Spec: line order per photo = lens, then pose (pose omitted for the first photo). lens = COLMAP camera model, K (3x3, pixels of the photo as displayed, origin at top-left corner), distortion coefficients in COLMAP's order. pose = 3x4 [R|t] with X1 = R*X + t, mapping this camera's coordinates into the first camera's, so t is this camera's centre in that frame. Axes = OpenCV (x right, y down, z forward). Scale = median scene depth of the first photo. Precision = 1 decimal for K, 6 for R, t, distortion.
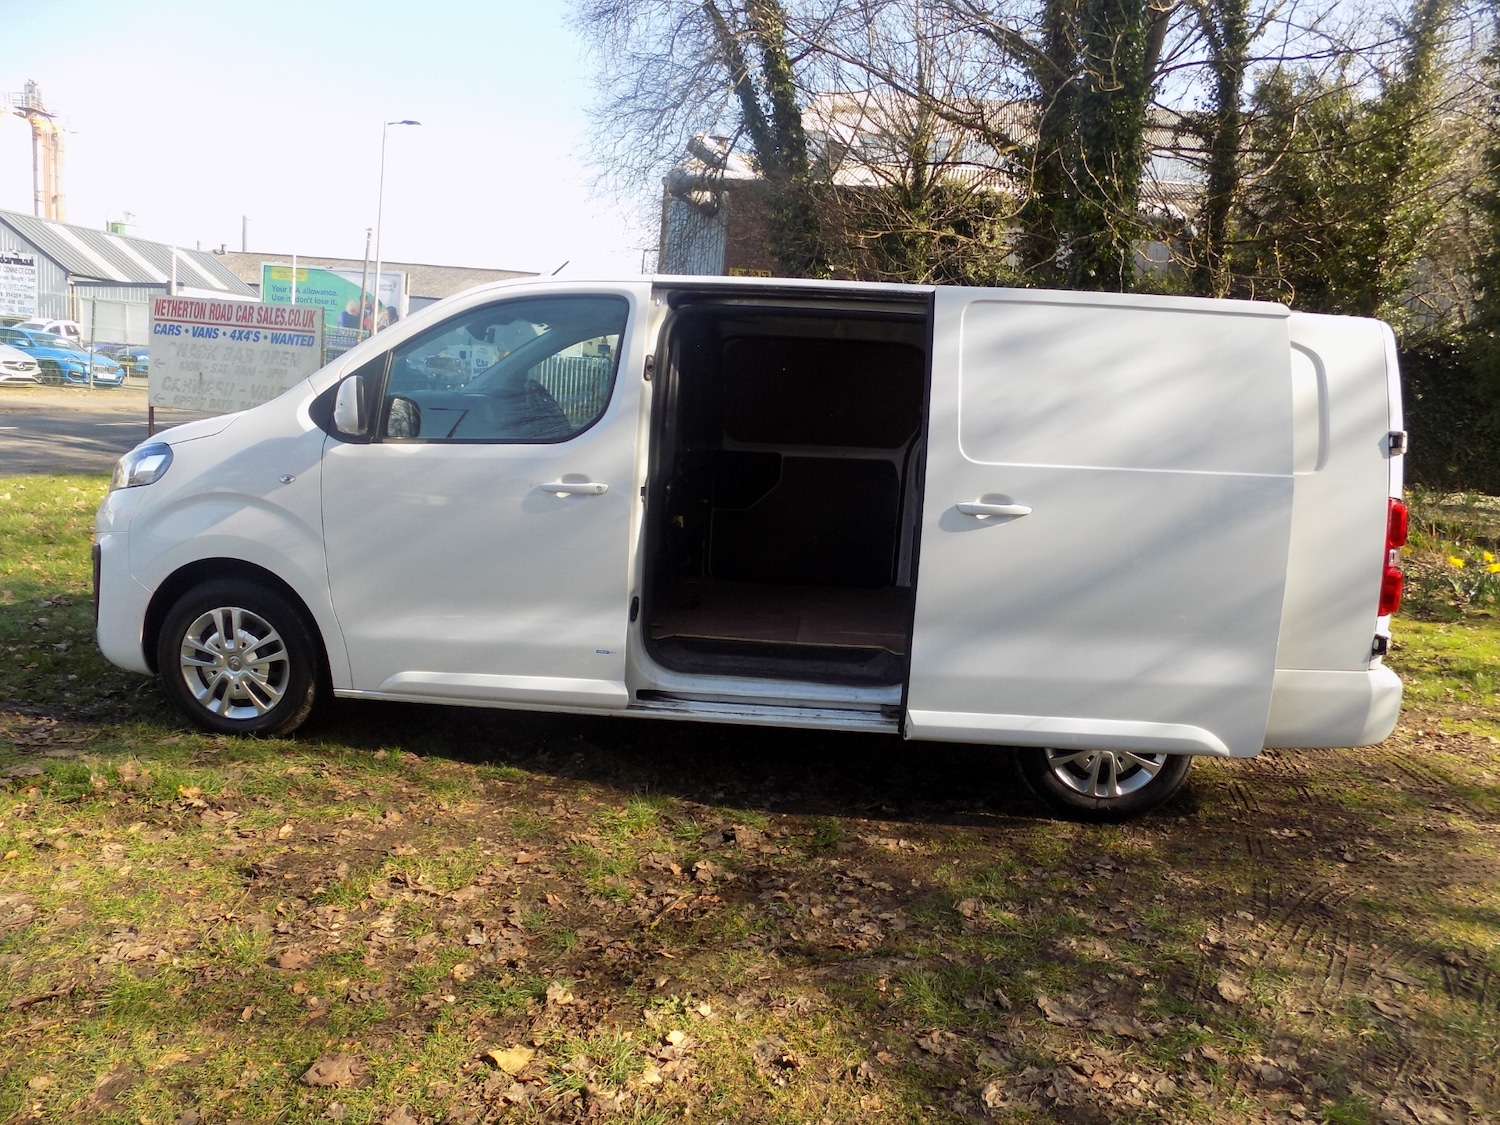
lens RADIAL K [[1025.1, 0, 743.8], [0, 1025.1, 564.4], [0, 0, 1]] dist [-0.079124, 0.077945]
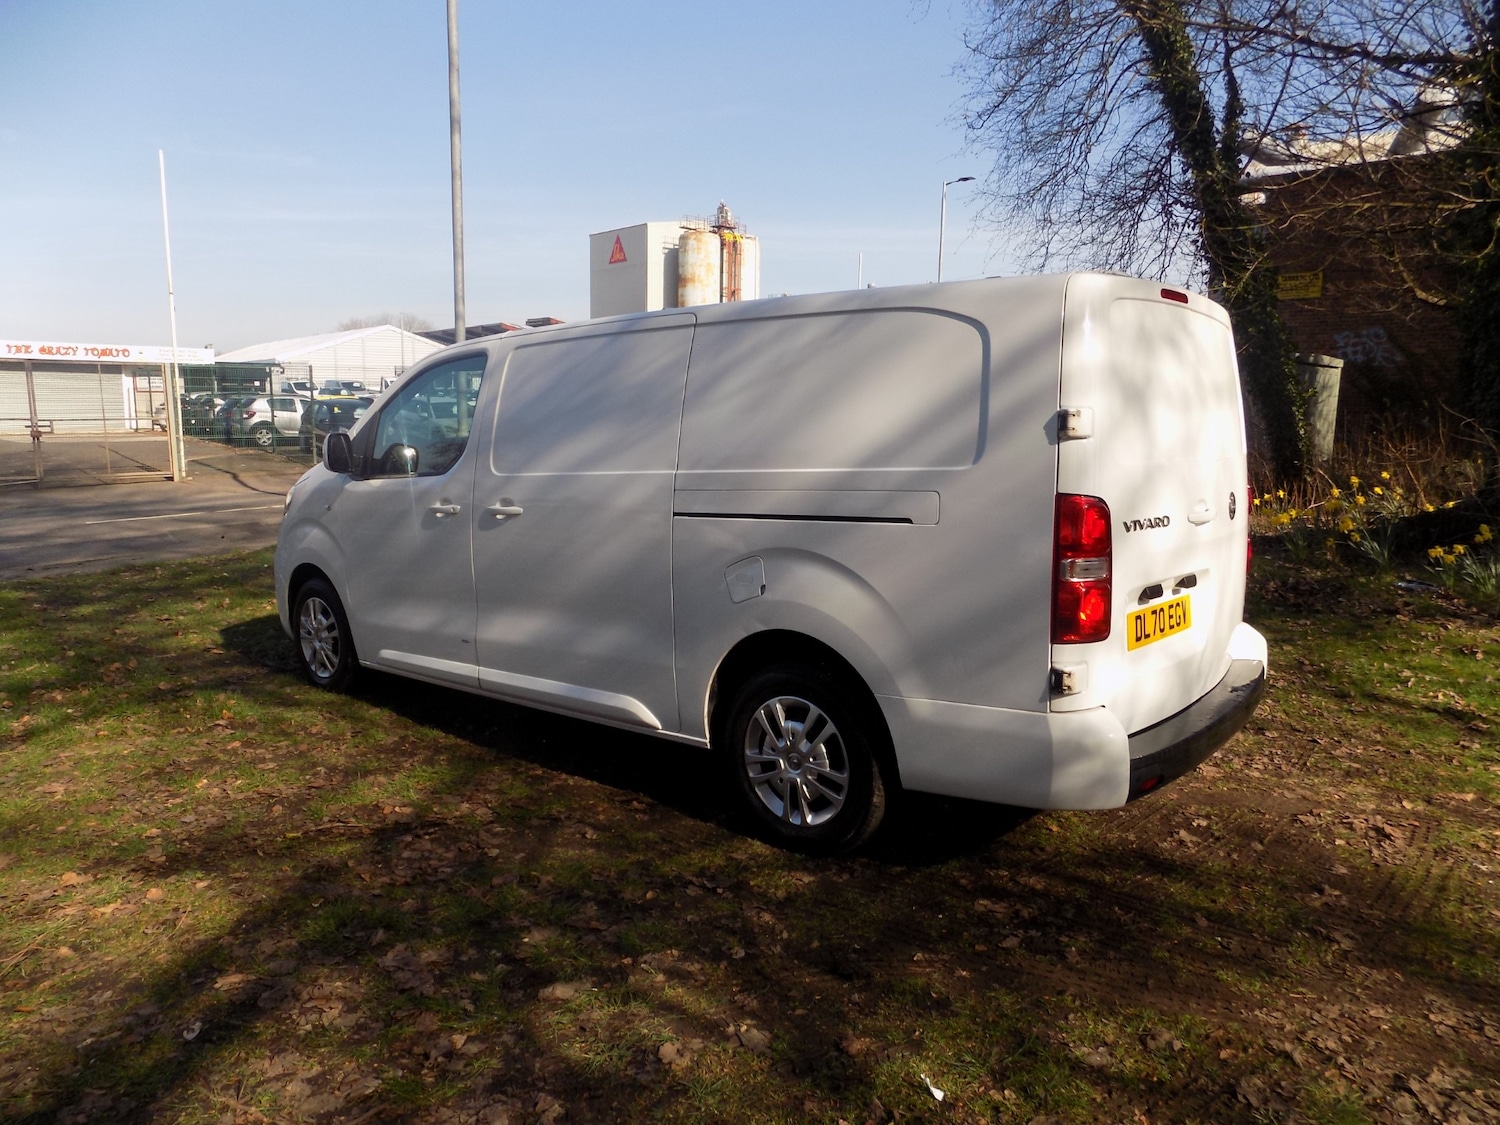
lens RADIAL K [[1025.1, 0, 754.8], [0, 1025.1, 563.8], [0, 0, 1]] dist [-0.079124, 0.077945]
pose [[0.817567, 0.009228, -0.575760, 0.816595], [-0.031671, 0.999079, -0.028959, 0.016657], [0.574962, 0.041911, 0.817106, 0.187447]]
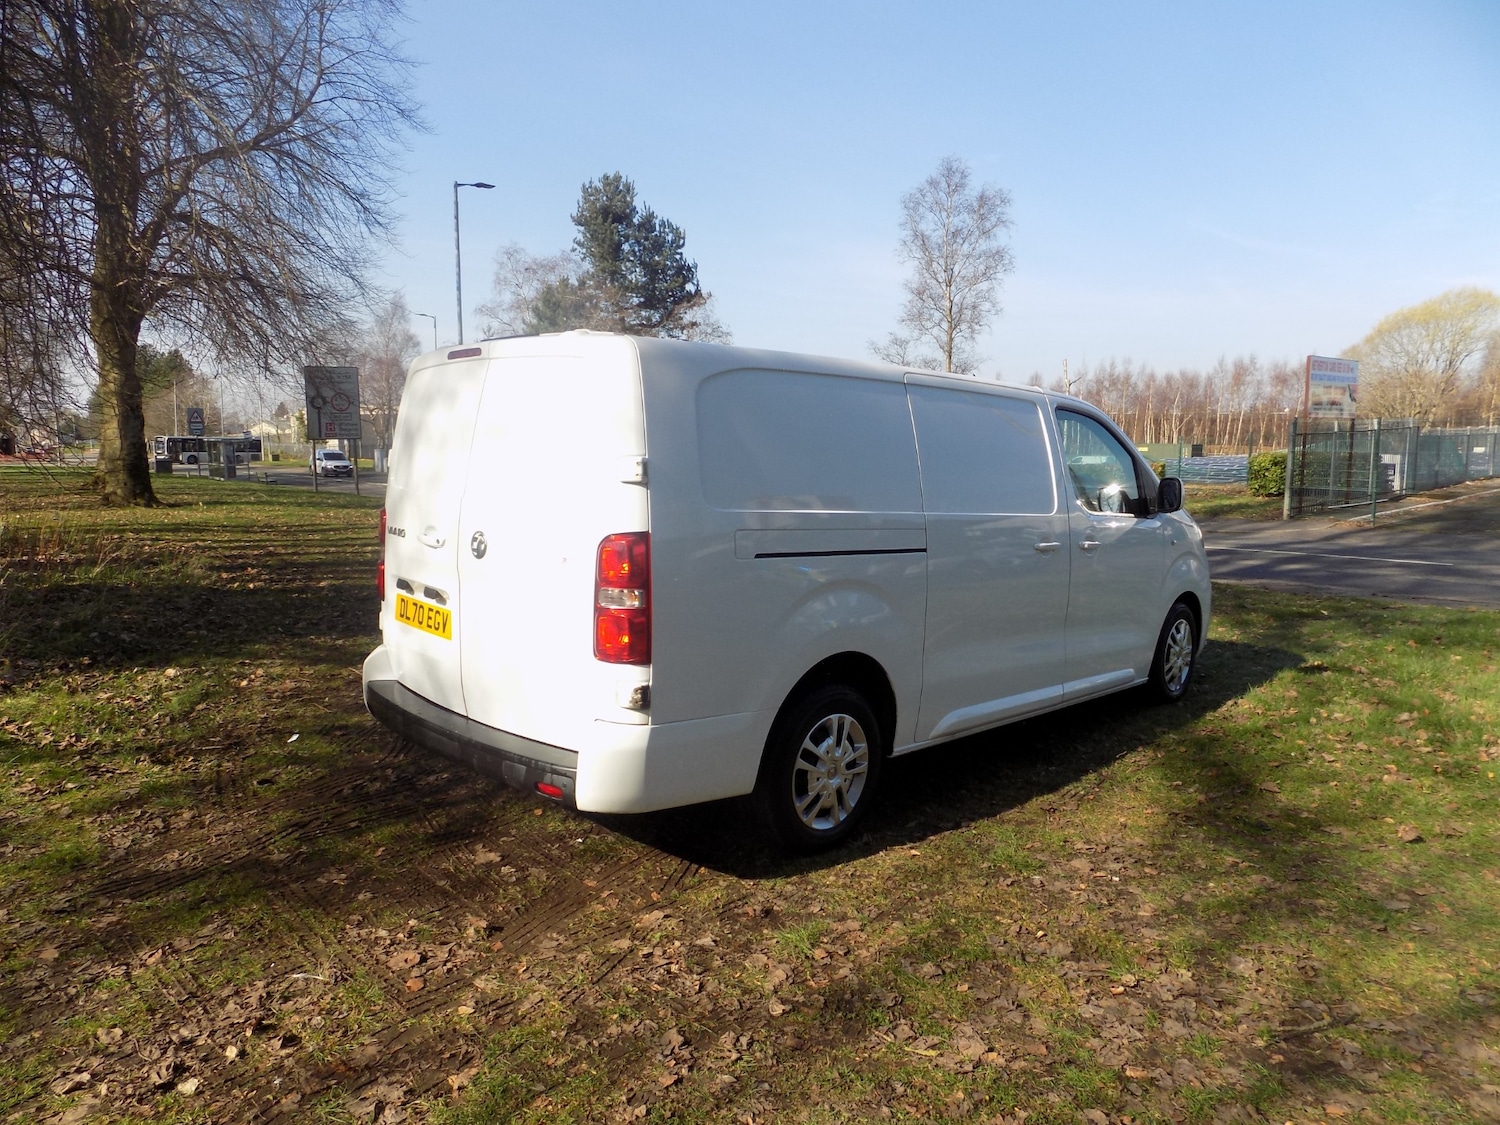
lens RADIAL K [[1025.1, 0, 754.7], [0, 1025.1, 563.9], [0, 0, 1]] dist [-0.079124, 0.077945]
pose [[-0.637920, 0.008821, -0.770052, 1.195179], [-0.190230, 0.967142, 0.168667, -0.260442], [0.746238, 0.254083, -0.615281, 1.913331]]
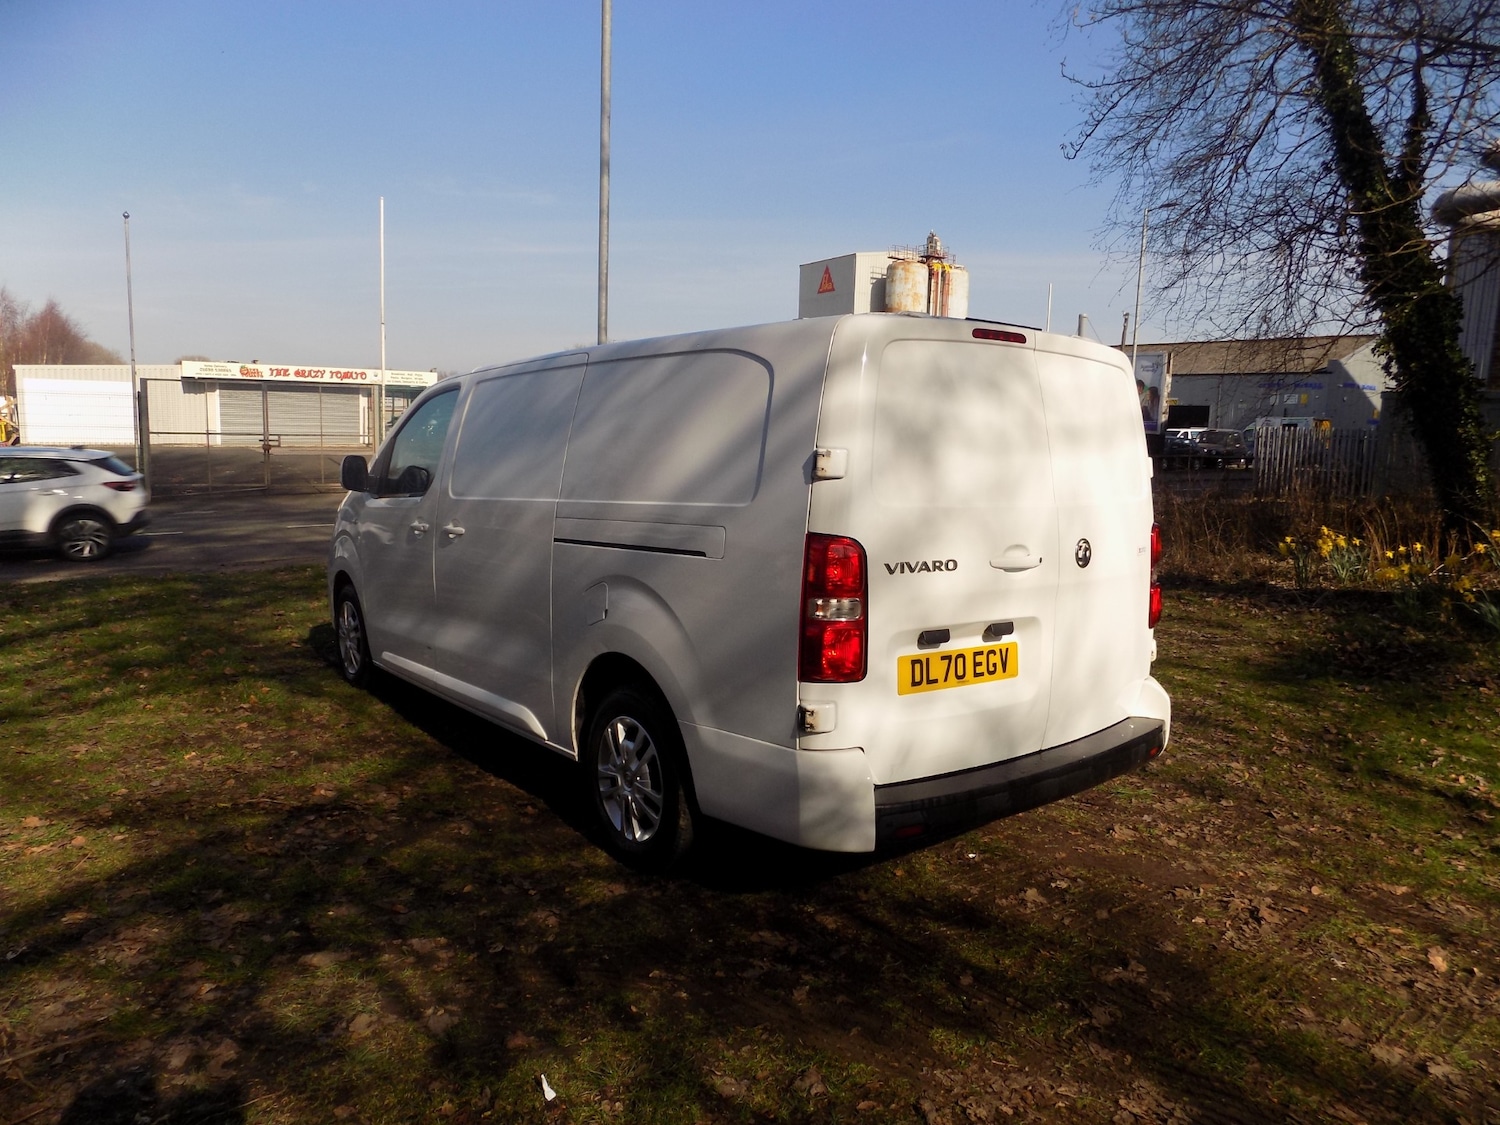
lens RADIAL K [[1025.1, 0, 757.2], [0, 1025.1, 565.3], [0, 0, 1]] dist [-0.079124, 0.077945]
pose [[0.682754, 0.030040, -0.730030, 1.087241], [-0.088590, 0.995186, -0.041902, -0.003618], [0.725258, 0.093282, 0.682129, 0.372664]]
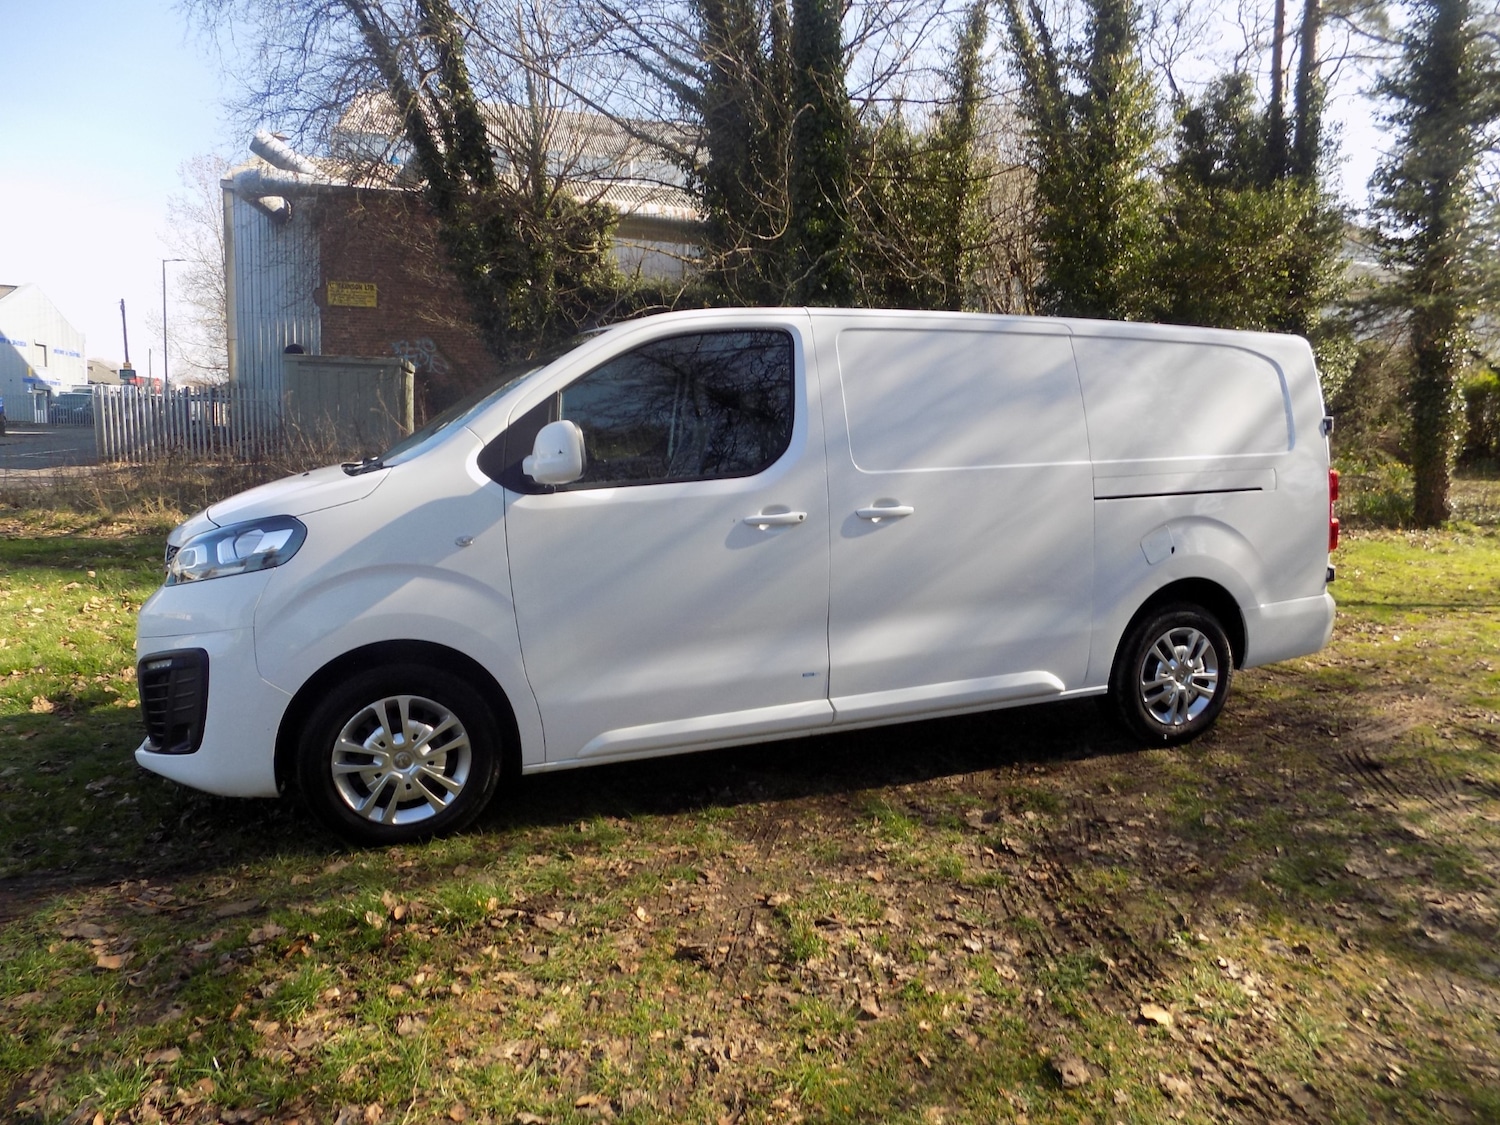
lens RADIAL K [[1025.1, 0, 746.4], [0, 1025.1, 571.5], [0, 0, 1]] dist [-0.079124, 0.077945]
pose [[0.902411, -0.121079, 0.413514, -0.582159], [0.120564, 0.992326, 0.027451, -0.051269], [-0.413665, 0.025082, 0.910084, 0.081252]]
